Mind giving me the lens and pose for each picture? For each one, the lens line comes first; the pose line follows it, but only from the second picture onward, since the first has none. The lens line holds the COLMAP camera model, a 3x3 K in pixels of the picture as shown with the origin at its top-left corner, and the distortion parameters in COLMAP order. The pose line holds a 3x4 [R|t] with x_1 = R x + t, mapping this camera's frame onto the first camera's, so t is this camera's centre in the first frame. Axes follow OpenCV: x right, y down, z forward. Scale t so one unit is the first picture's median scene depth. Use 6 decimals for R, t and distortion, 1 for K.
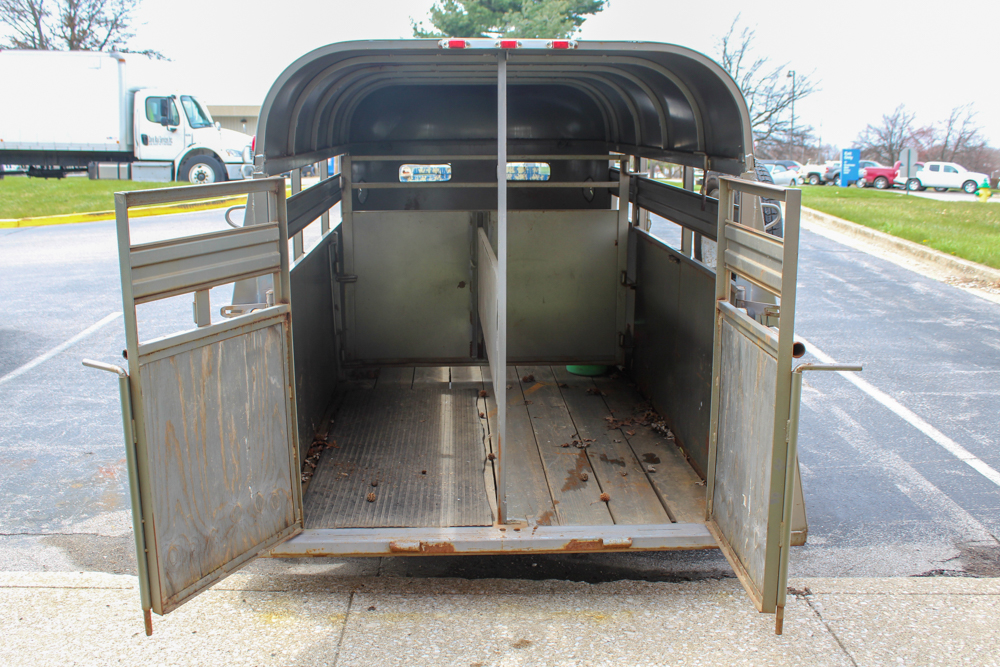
lens RADIAL K [[989.1, 0, 500.0], [0, 989.1, 333.5], [0, 0, 1]] dist [-0.141064, 0.179677]
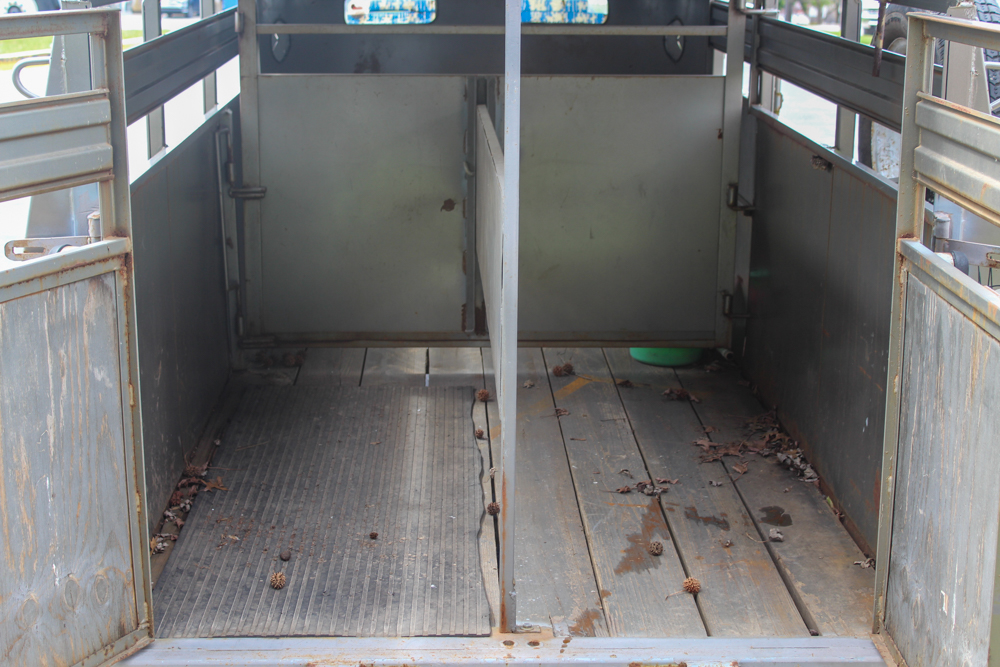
lens RADIAL K [[1654.7, 0, 500.0], [0, 1654.7, 333.5], [0, 0, 1]] dist [0.000641, 0.081580]
pose [[0.999812, 0.010906, -0.016056, 0.007768], [-0.010434, 0.999520, 0.029180, -0.003438], [0.016366, -0.029007, 0.999445, 0.041124]]
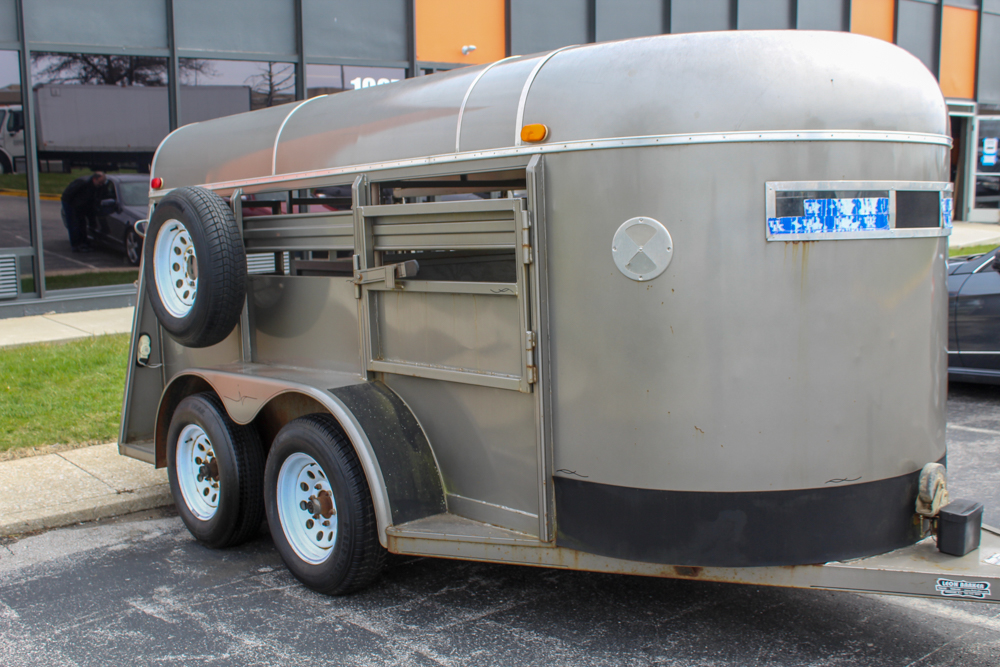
lens RADIAL K [[1092.5, 0, 500.0], [0, 1092.5, 333.5], [0, 0, 1]] dist [-0.084702, -0.015935]
pose [[-0.788924, 0.094320, -0.607209, 0.605665], [-0.091176, 0.959244, 0.267465, -0.321306], [0.607689, 0.266373, -0.748171, 1.826405]]
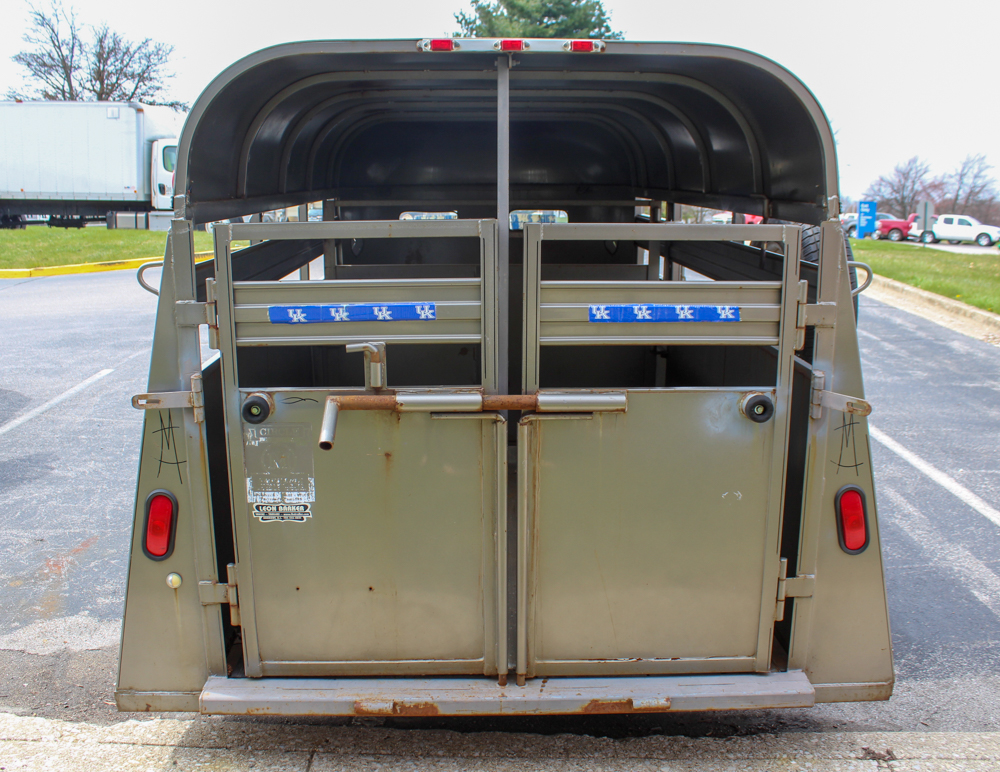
lens RADIAL K [[962.3, 0, 500.0], [0, 962.3, 386.0], [0, 0, 1]] dist [-0.150595, 0.131604]
pose [[0.999792, 0.006190, -0.019440, 0.009742], [-0.006063, 0.999960, 0.006575, -0.027083], [0.019480, -0.006456, 0.999789, 0.180237]]
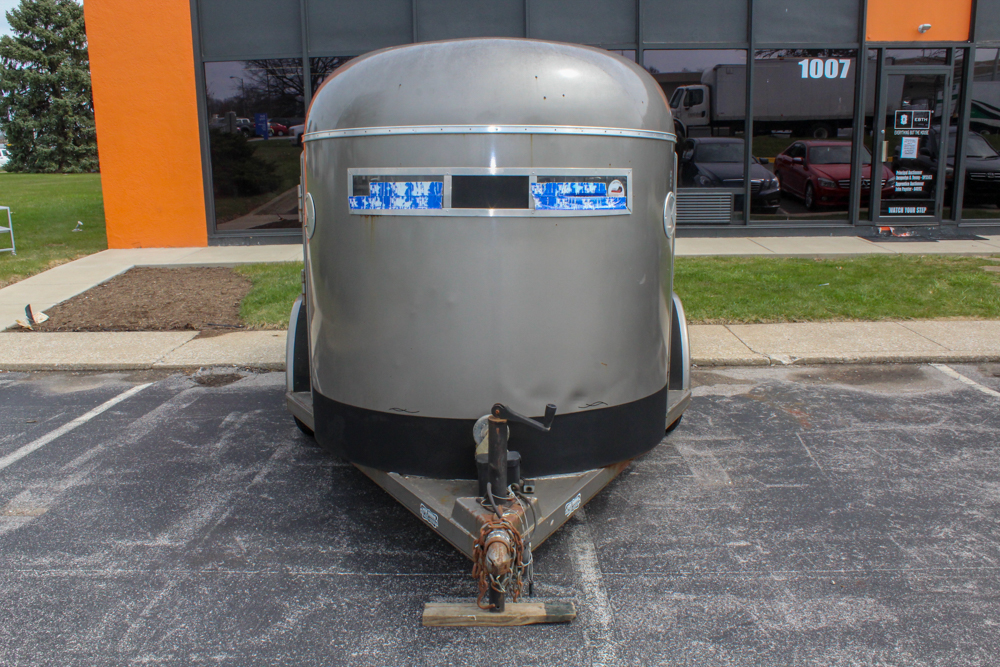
lens RADIAL K [[876.7, 0, 500.0], [0, 876.7, 333.5], [0, 0, 1]] dist [-0.109833, 0.006804]
pose [[-0.999189, 0.001644, 0.040227, -0.074406], [0.016279, 0.930352, 0.366307, -0.375407], [-0.036823, 0.366665, -0.929624, 2.084082]]
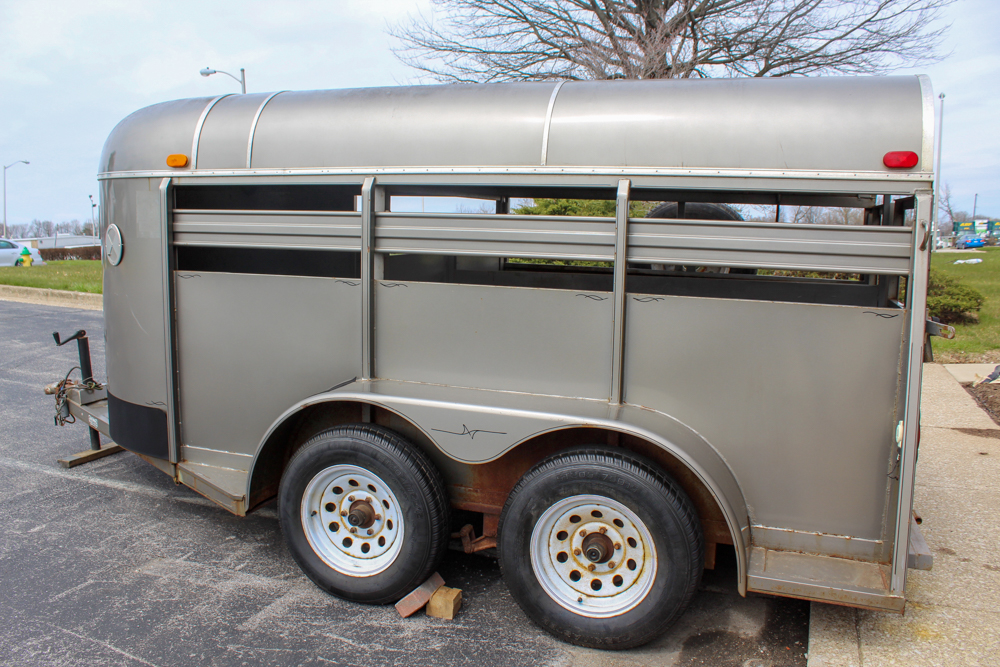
lens RADIAL K [[830.9, 0, 500.0], [0, 830.9, 333.5], [0, 0, 1]] dist [-0.163614, 0.133194]
pose [[0.374313, -0.114467, 0.920210, -0.771518], [0.168088, 0.984288, 0.054065, -0.089640], [-0.911941, 0.134439, 0.387672, 0.718735]]
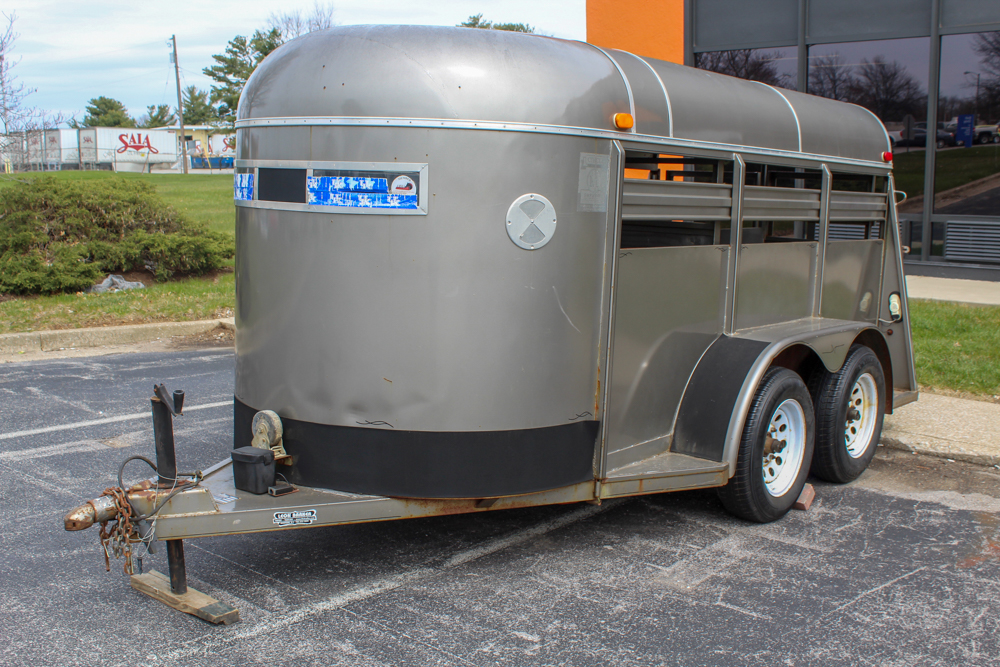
lens RADIAL K [[1059.0, 0, 500.0], [0, 1059.0, 333.5], [0, 0, 1]] dist [-0.084401, 0.033135]
pose [[-0.736868, -0.112211, 0.666659, -0.684020], [0.111232, 0.952565, 0.283280, -0.333214], [-0.666823, 0.282894, -0.689433, 1.901298]]
